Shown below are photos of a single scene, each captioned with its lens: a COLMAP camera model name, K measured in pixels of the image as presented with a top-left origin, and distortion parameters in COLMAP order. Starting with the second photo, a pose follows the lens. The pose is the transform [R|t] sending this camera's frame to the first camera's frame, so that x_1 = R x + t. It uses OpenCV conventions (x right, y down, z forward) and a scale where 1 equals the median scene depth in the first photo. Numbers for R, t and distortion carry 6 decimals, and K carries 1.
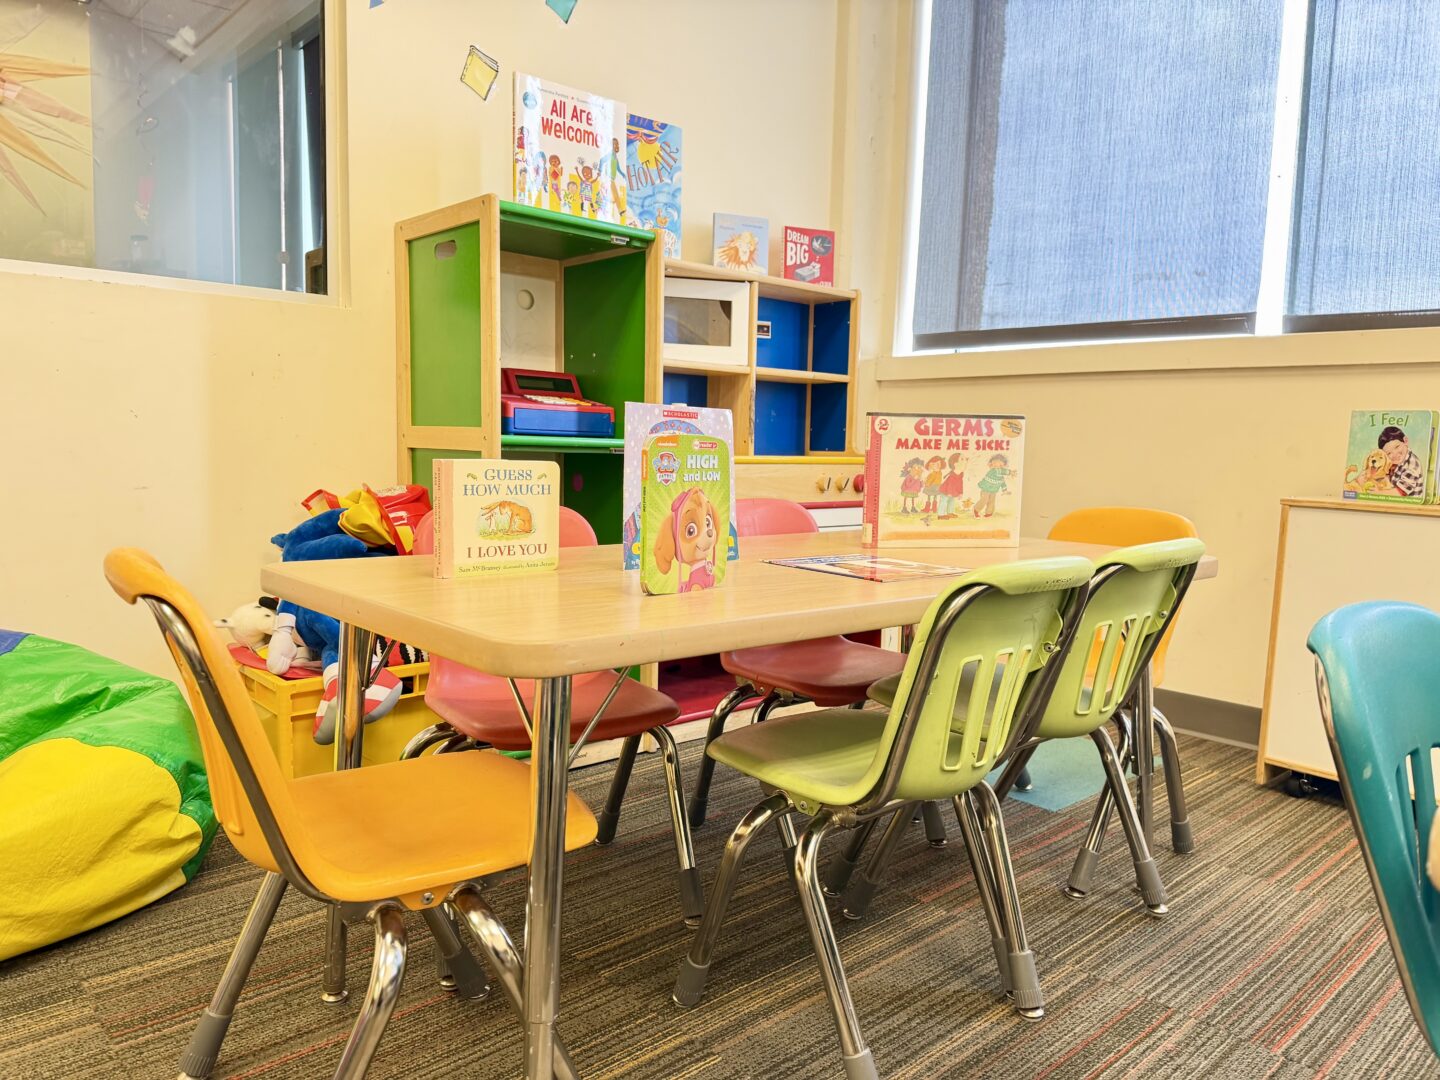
lens RADIAL K [[1013.7, 0, 720.0], [0, 1013.7, 540.0], [0, 0, 1]] dist [0.176740, -0.296742]
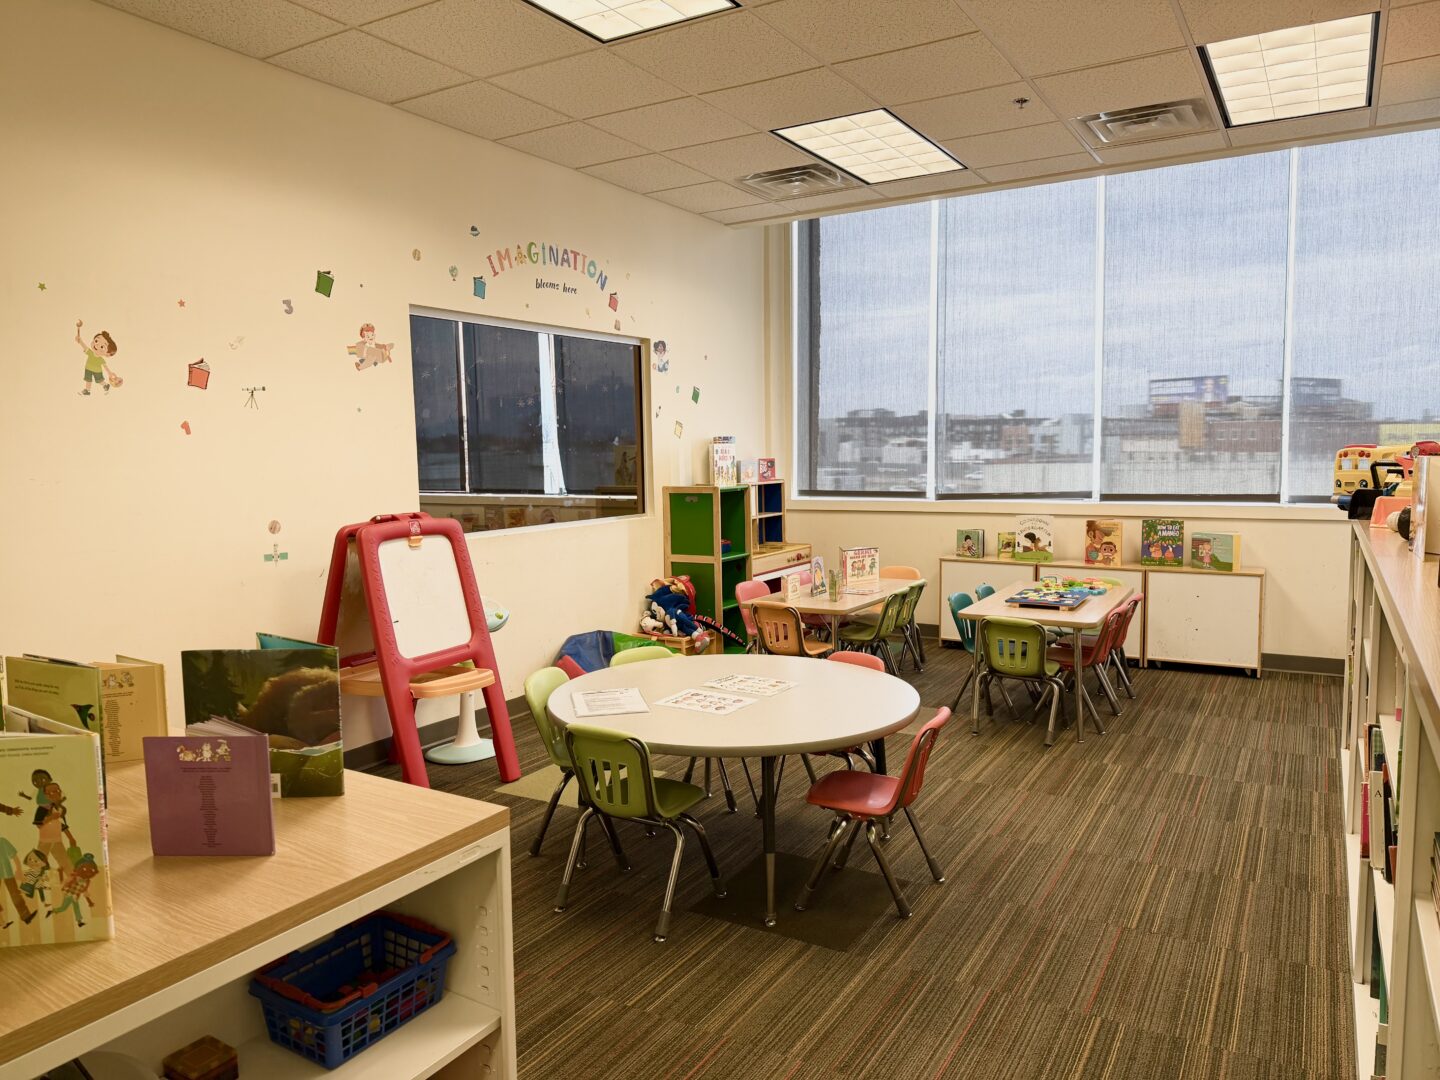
lens RADIAL K [[1013.7, 0, 720.0], [0, 1013.7, 540.0], [0, 0, 1]] dist [0.176740, -0.296742]
pose [[0.955040, -0.074666, 0.286919, -1.059016], [0.075049, 0.997133, 0.009679, -0.181578], [-0.286819, 0.012289, 0.957906, -1.922305]]
